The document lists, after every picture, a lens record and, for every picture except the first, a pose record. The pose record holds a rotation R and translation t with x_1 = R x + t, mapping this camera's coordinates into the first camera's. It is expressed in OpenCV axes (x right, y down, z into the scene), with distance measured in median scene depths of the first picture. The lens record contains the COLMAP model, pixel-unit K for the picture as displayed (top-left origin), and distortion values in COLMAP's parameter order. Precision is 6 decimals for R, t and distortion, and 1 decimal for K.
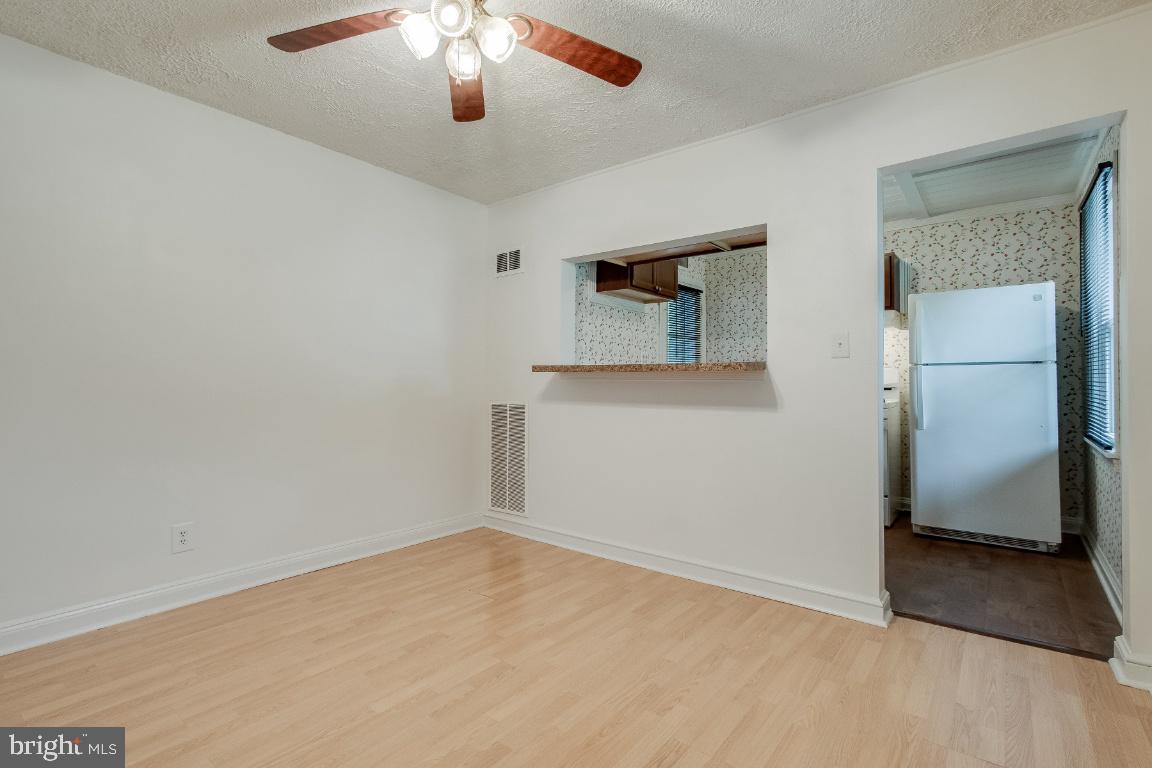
lens RADIAL K [[536.3, 0, 559.4], [0, 536.3, 379.7], [0, 0, 1]] dist [0.000415, 0.000242]
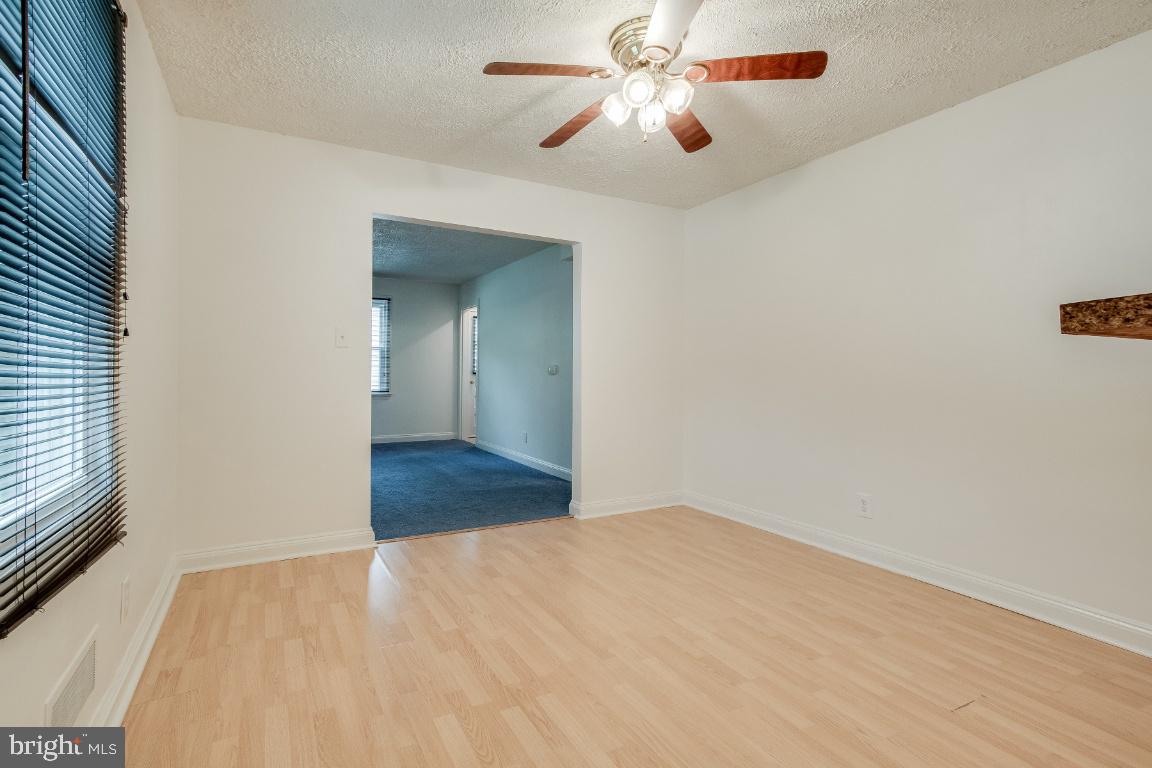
lens RADIAL K [[536.3, 0, 559.4], [0, 536.3, 379.7], [0, 0, 1]] dist [0.000415, 0.000242]
pose [[-0.375187, 0.004697, -0.926937, 0.693939], [-0.004867, 0.999963, 0.007037, 0.005762], [0.926936, 0.007151, -0.375151, 0.840489]]
